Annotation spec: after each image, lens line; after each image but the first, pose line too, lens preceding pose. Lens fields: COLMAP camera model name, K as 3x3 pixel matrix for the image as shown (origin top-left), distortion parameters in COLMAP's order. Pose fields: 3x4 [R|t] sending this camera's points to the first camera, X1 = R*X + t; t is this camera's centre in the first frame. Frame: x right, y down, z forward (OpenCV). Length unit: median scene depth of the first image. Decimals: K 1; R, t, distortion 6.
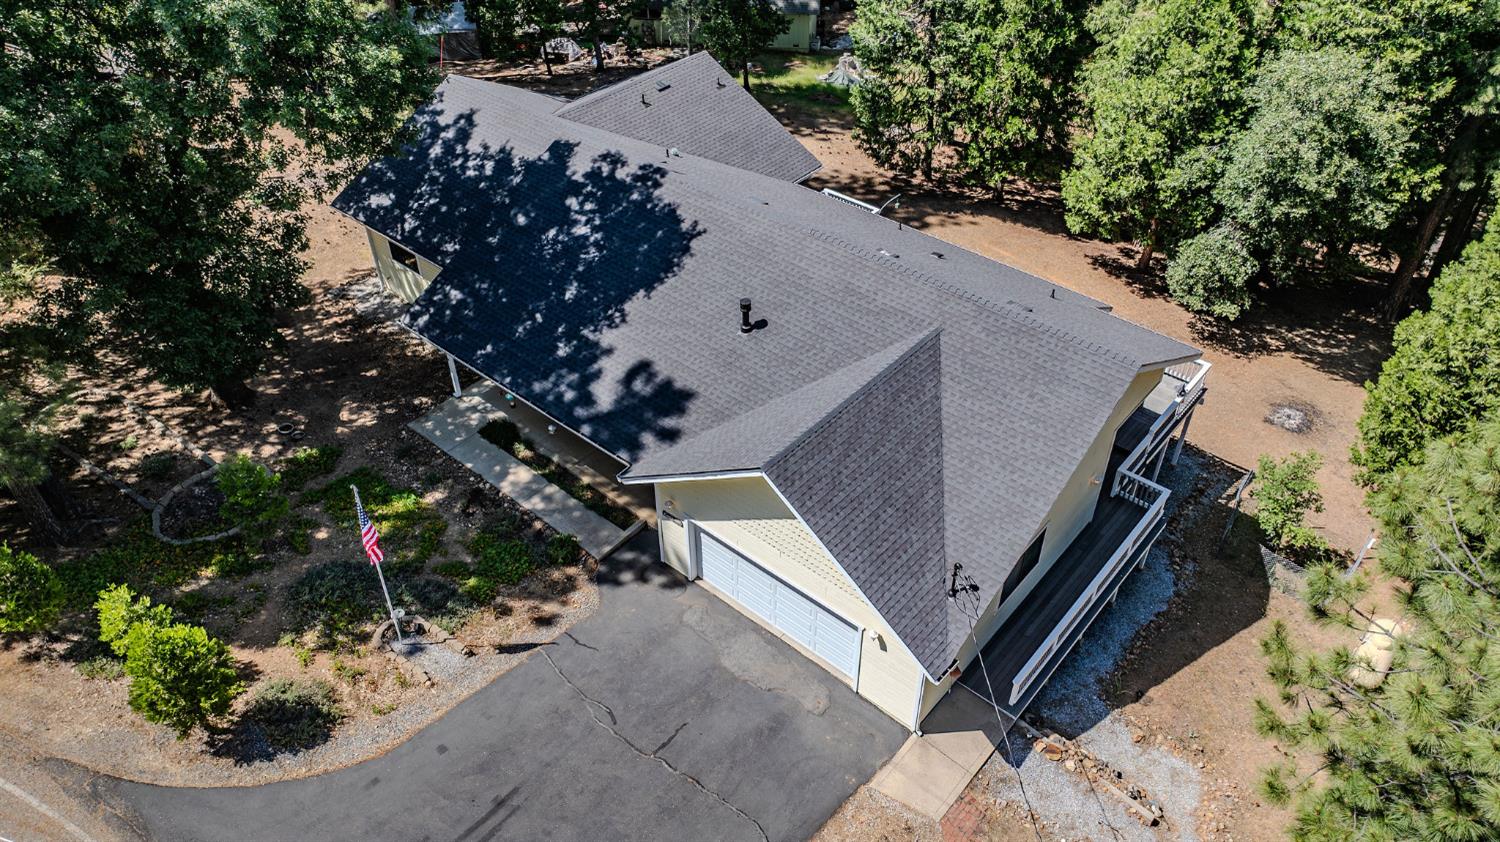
lens RADIAL K [[1010.4, 0, 742.4], [0, 1010.4, 420.2], [0, 0, 1]] dist [-0.028332, 0.009237]
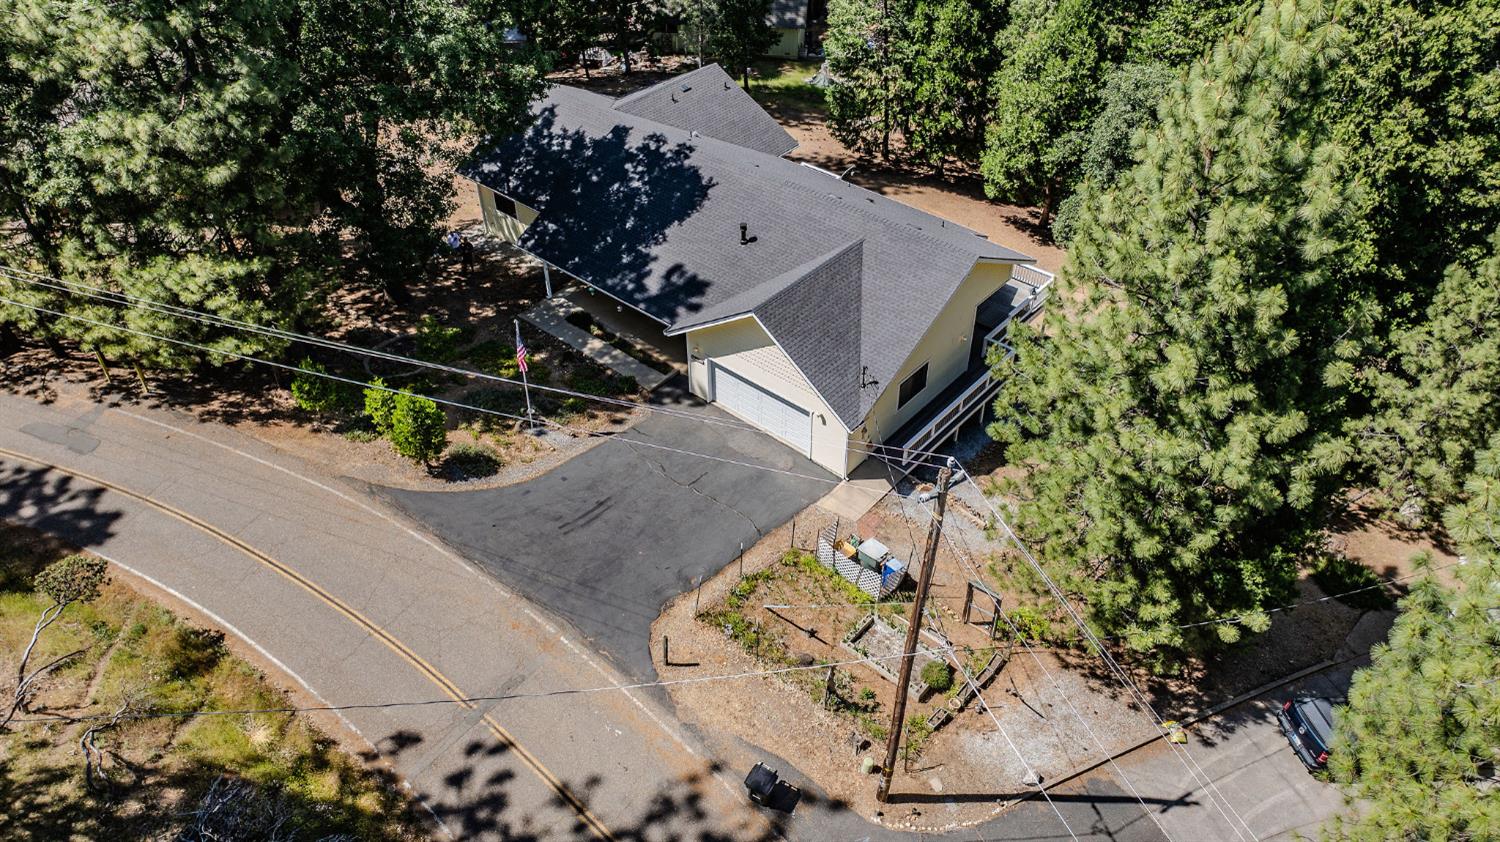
lens RADIAL K [[1005.7, 0, 736.2], [0, 1005.7, 414.5], [0, 0, 1]] dist [-0.024689, 0.001856]
pose [[0.999975, 0.003353, -0.006193, 0.002136], [-0.003363, 0.999993, -0.001459, 0.157090], [0.006188, 0.001480, 0.999980, -0.499861]]
